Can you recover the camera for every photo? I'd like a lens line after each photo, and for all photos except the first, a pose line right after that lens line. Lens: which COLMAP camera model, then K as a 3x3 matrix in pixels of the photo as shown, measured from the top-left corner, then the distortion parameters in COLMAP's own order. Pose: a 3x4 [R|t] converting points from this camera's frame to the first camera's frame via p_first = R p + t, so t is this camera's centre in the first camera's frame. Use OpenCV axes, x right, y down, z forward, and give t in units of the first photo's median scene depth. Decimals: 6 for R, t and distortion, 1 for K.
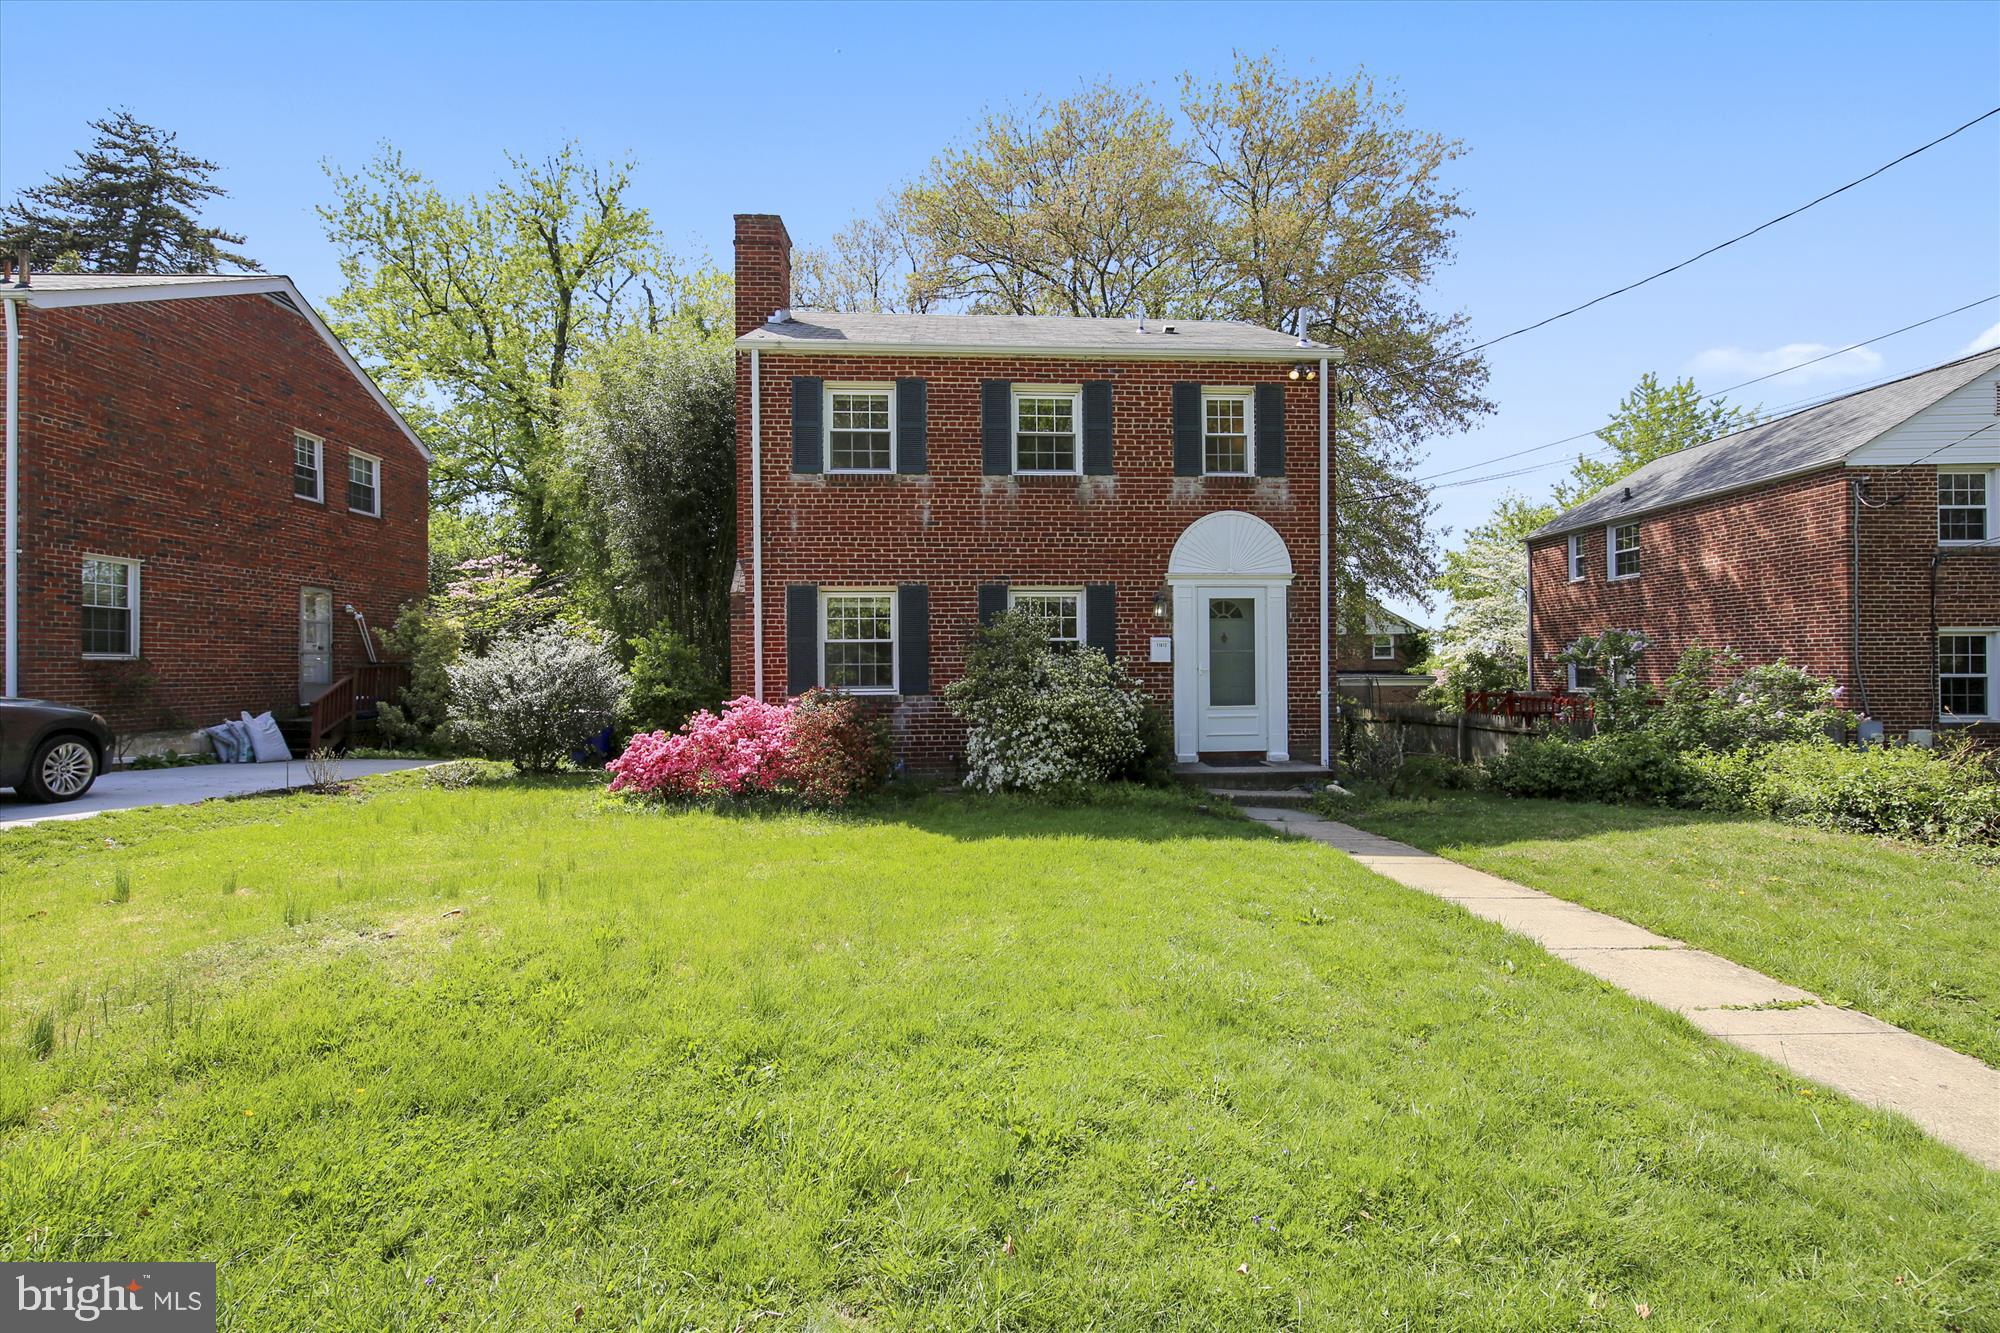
lens RADIAL K [[855.8, 0, 998.2], [0, 855.8, 661.9], [0, 0, 1]] dist [-0.000499, -0.000203]
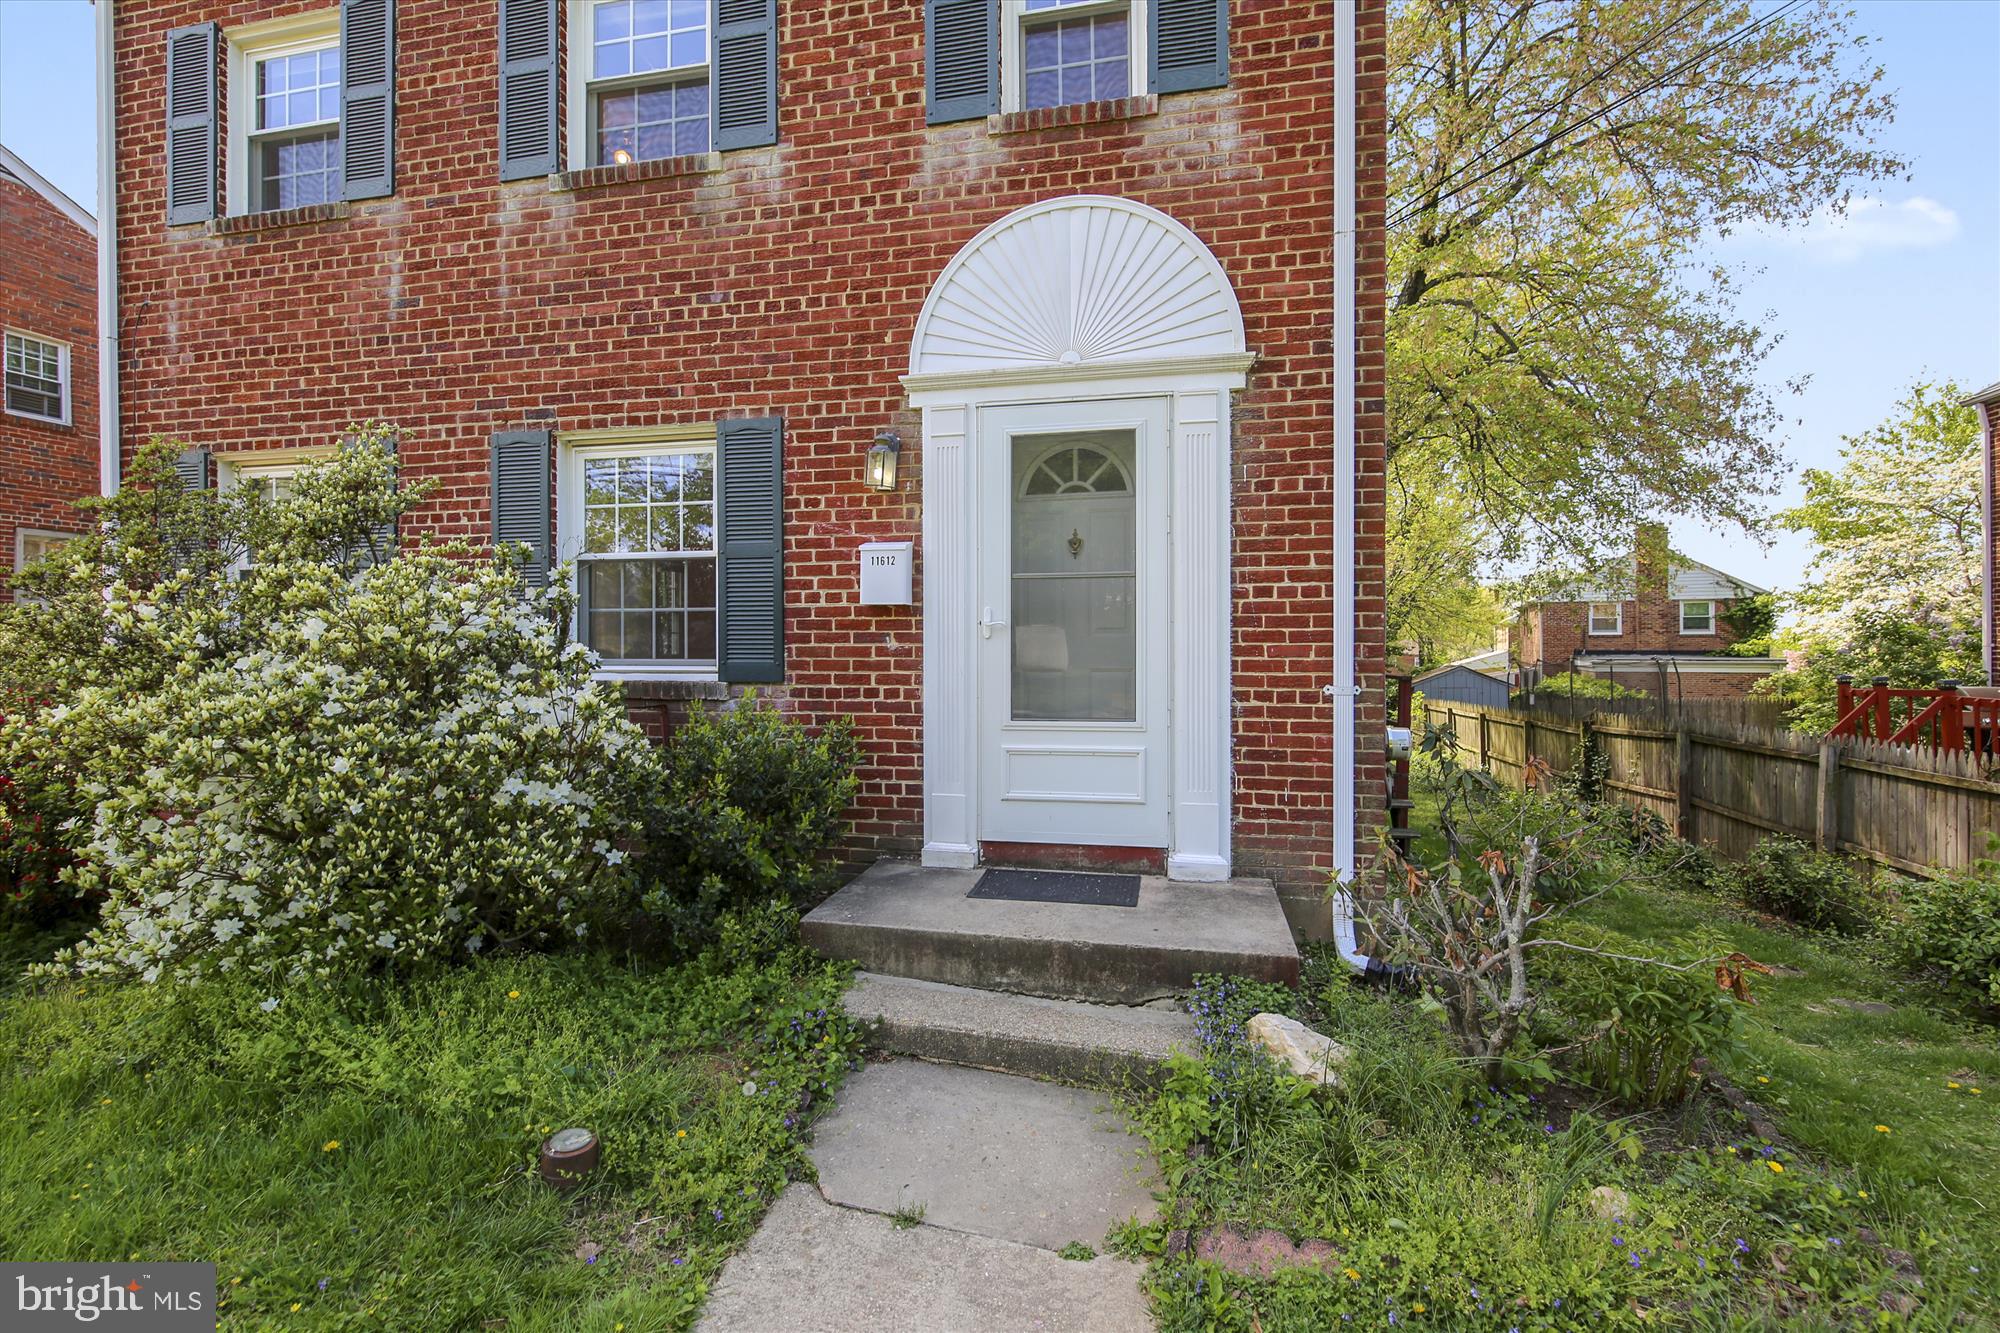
lens RADIAL K [[864.0, 0, 997.7], [0, 864.0, 647.8], [0, 0, 1]] dist [0.000333, -0.000156]
pose [[0.963073, 0.004434, -0.269205, 0.342405], [-0.002597, 0.999971, 0.007181, 0.016657], [0.269229, -0.006217, 0.963056, 0.628103]]
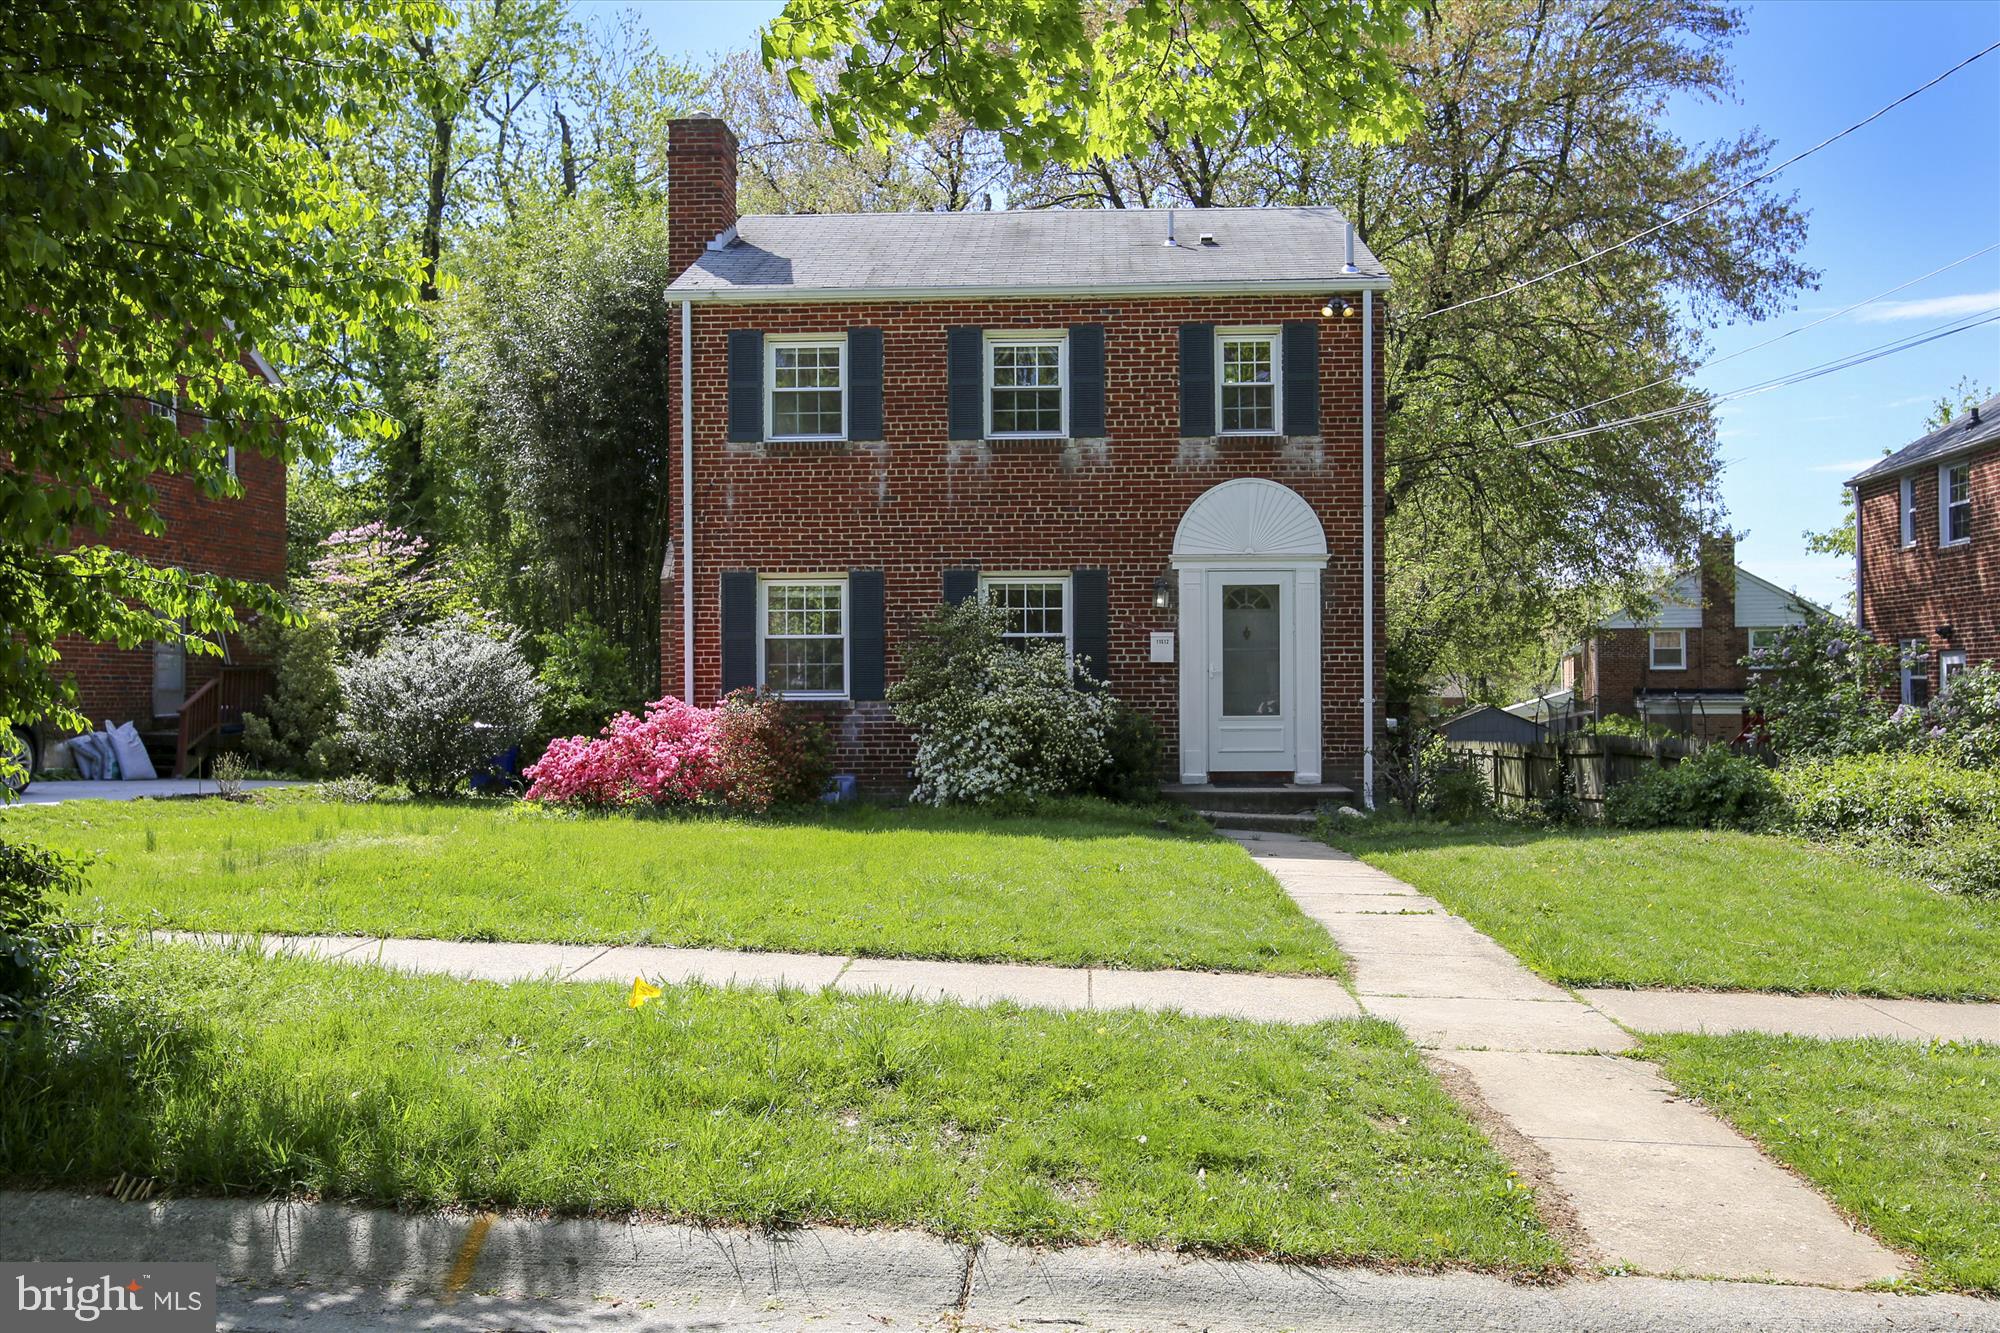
lens RADIAL K [[1590.5, 0, 1000.0], [0, 1590.5, 666.5], [0, 0, 1]] dist [-0.007737, -0.001131]
pose [[0.993611, 0.001710, -0.112848, 0.205726], [-0.002499, 0.999973, -0.006848, 0.015137], [0.112834, 0.007086, 0.993589, -0.539931]]
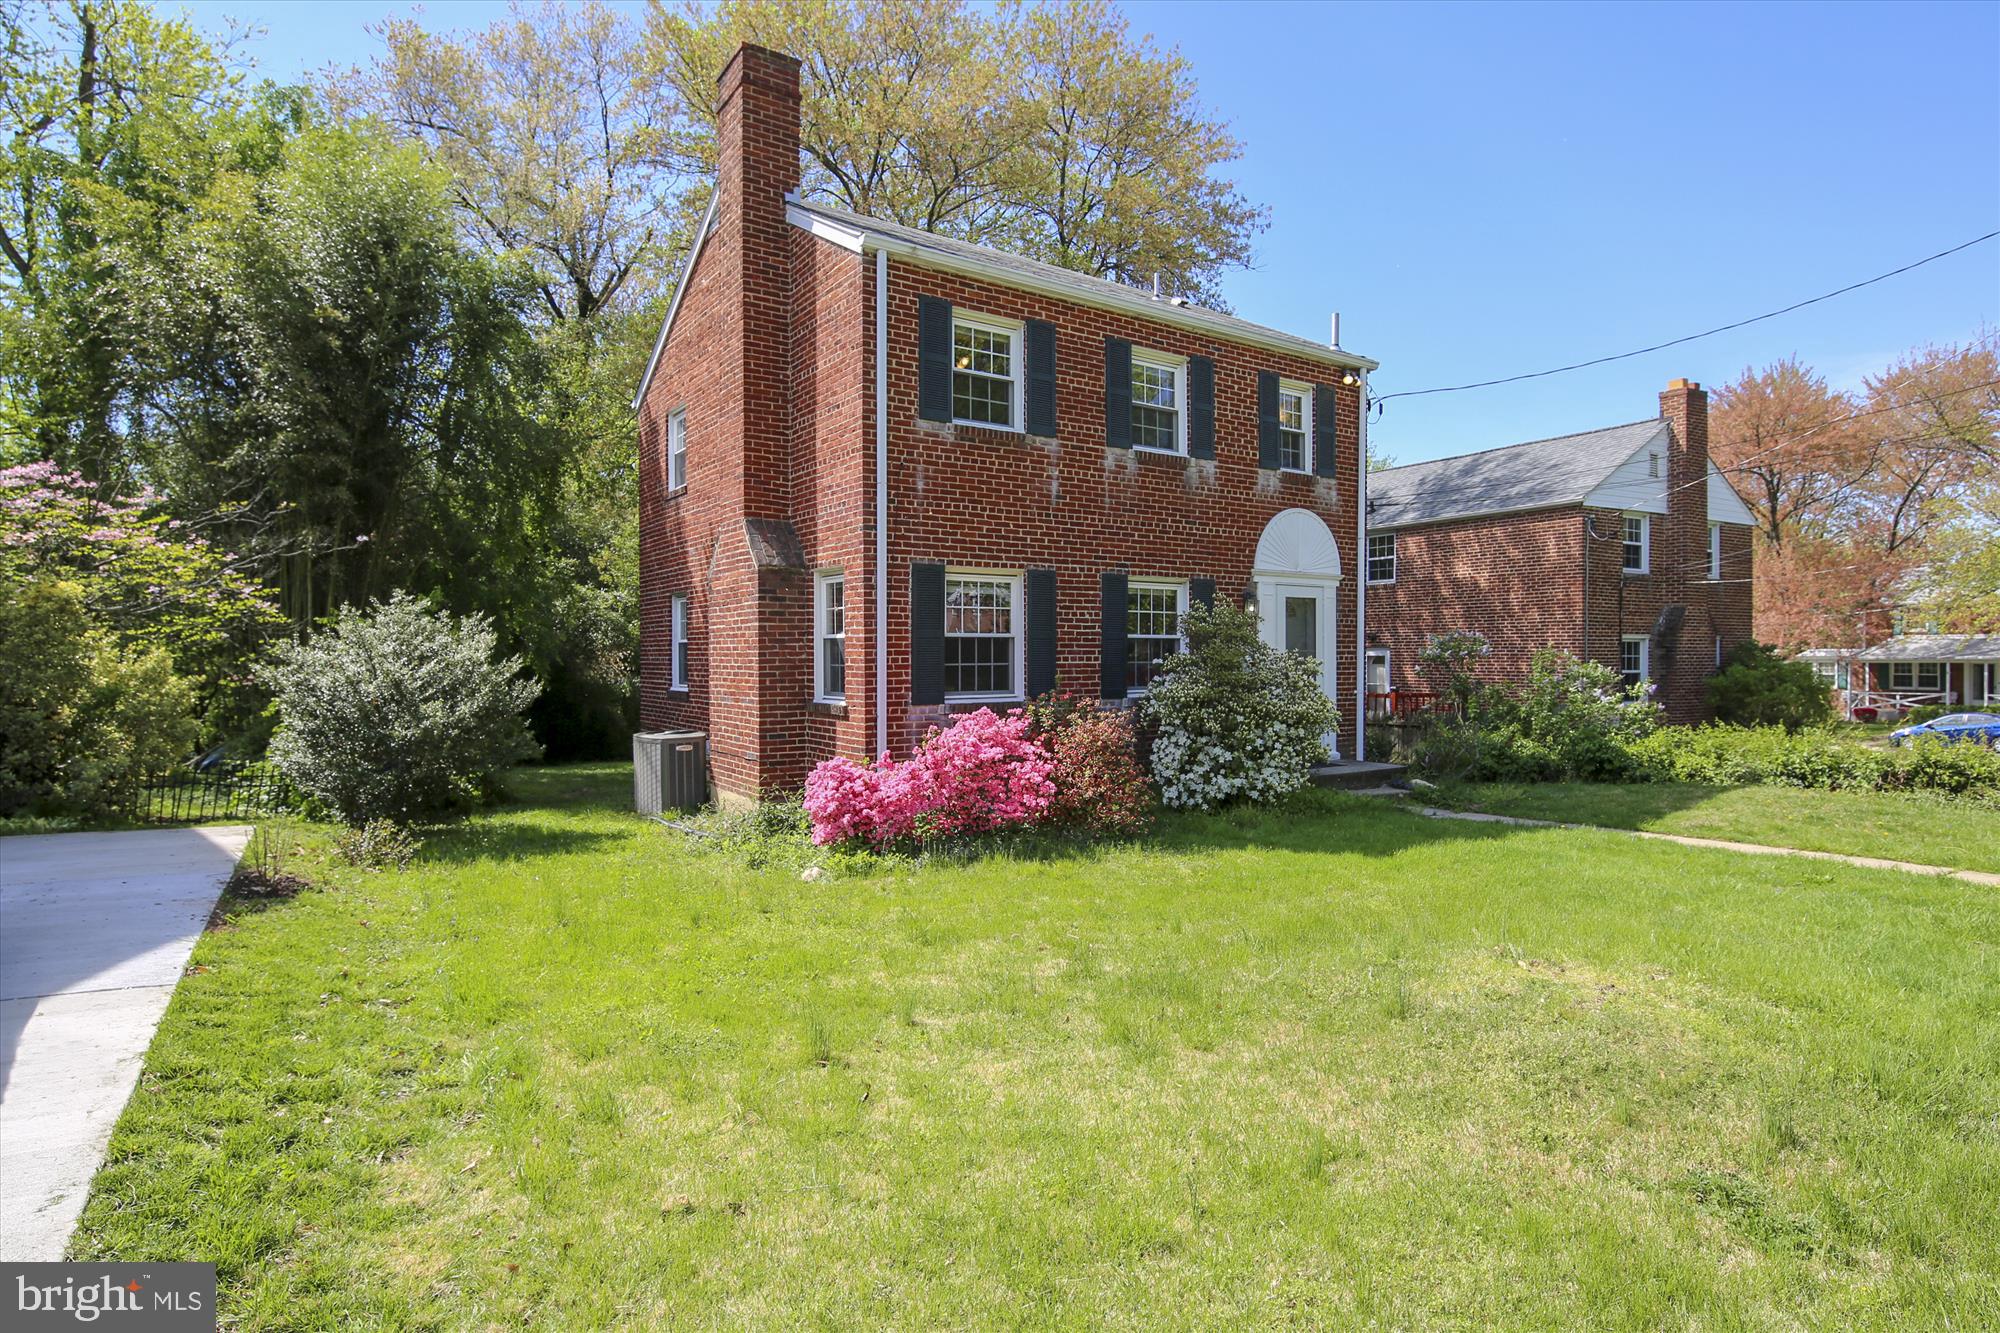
lens RADIAL K [[1042.3, 0, 996.0], [0, 1042.3, 653.8], [0, 0, 1]] dist [-0.001924, -0.000376]
pose [[0.859902, 0.005178, 0.510434, -0.641264], [-0.007808, 0.999965, 0.003010, -0.010003], [-0.510400, -0.006574, 0.859912, 0.145240]]
